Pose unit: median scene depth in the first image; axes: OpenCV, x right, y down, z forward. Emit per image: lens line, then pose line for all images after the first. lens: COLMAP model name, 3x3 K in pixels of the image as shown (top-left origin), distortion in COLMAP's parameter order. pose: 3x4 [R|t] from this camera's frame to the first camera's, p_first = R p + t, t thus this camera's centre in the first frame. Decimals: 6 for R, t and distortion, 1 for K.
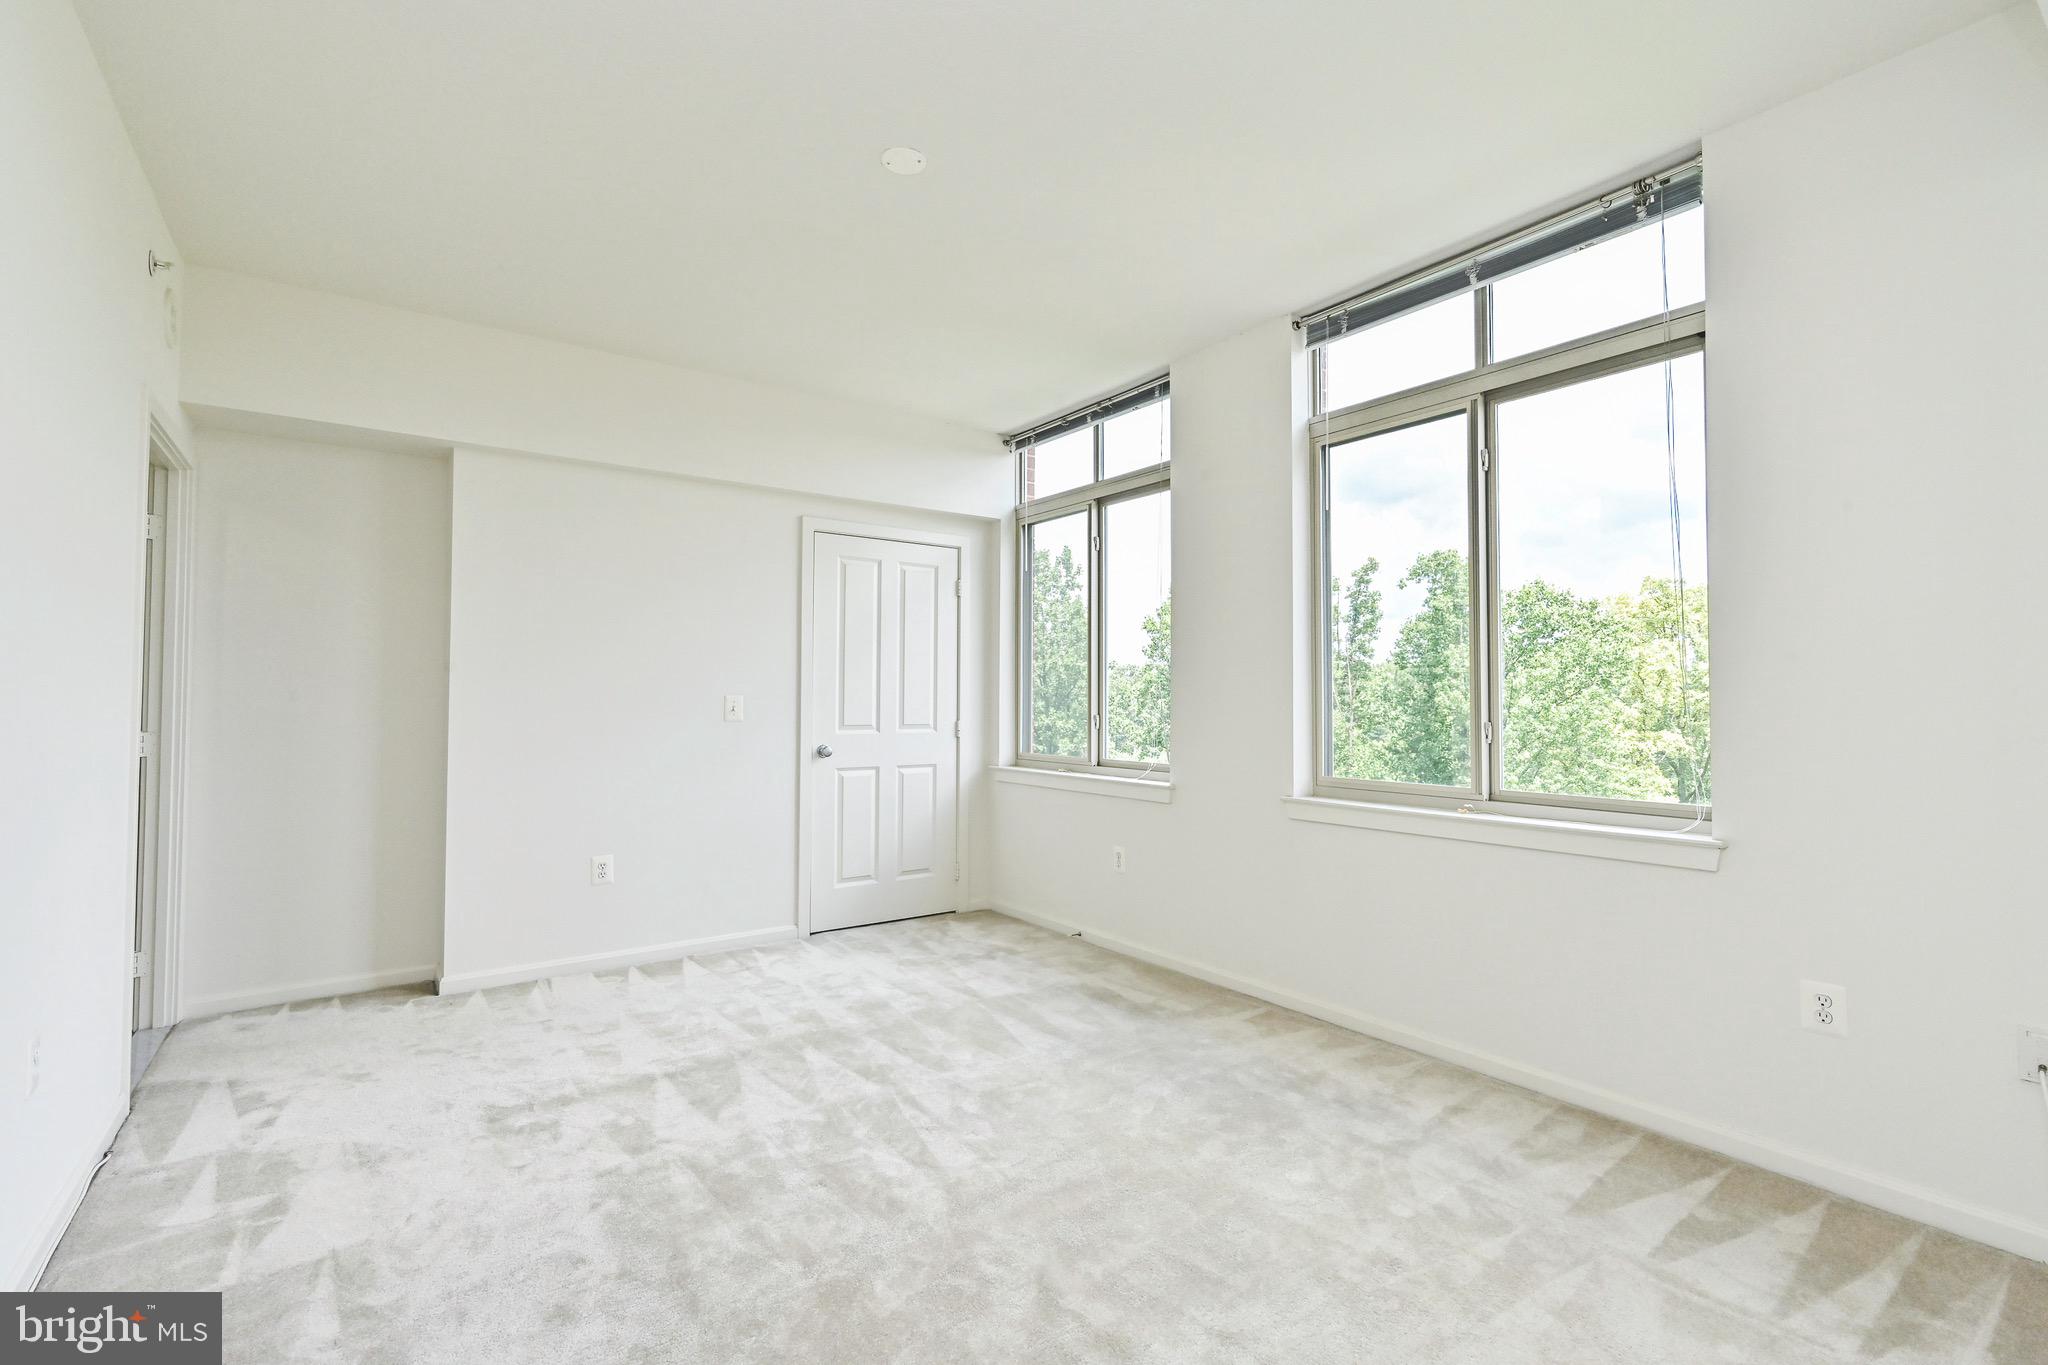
lens RADIAL K [[915.9, 0, 1033.0], [0, 915.9, 675.0], [0, 0, 1]] dist [-0.001758, 0.000848]
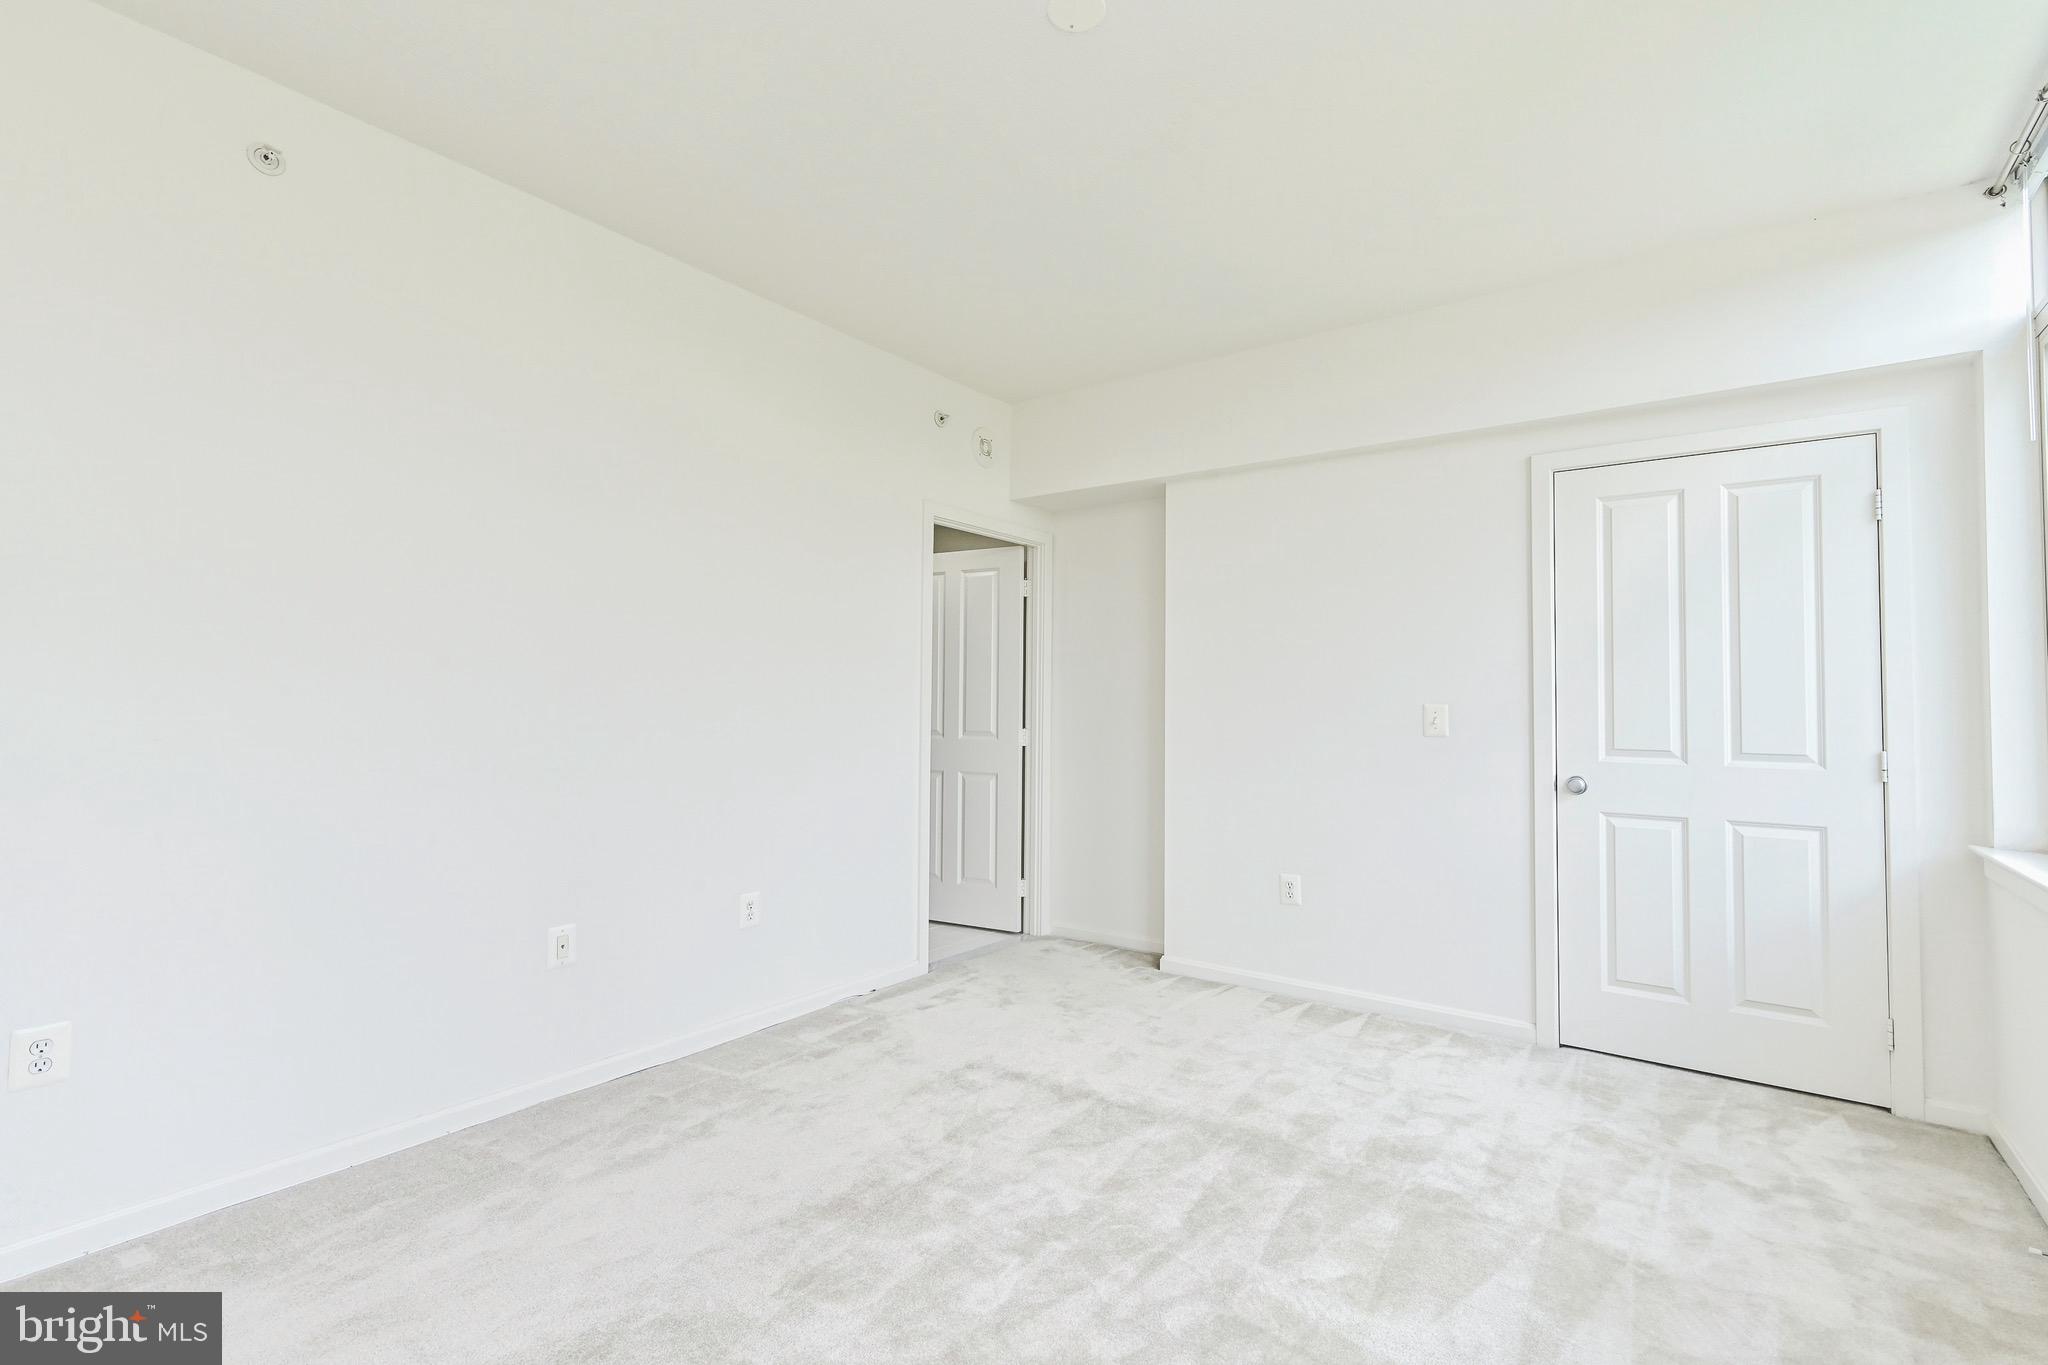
lens RADIAL K [[927.2, 0, 1024.0], [0, 927.2, 682.5], [0, 0, 1]] dist [0.003750, 0.000708]
pose [[0.303840, -0.025411, -0.952384, 0.406245], [0.017043, 0.999629, -0.021235, 0.017721], [0.952570, -0.009779, 0.304161, 0.508809]]
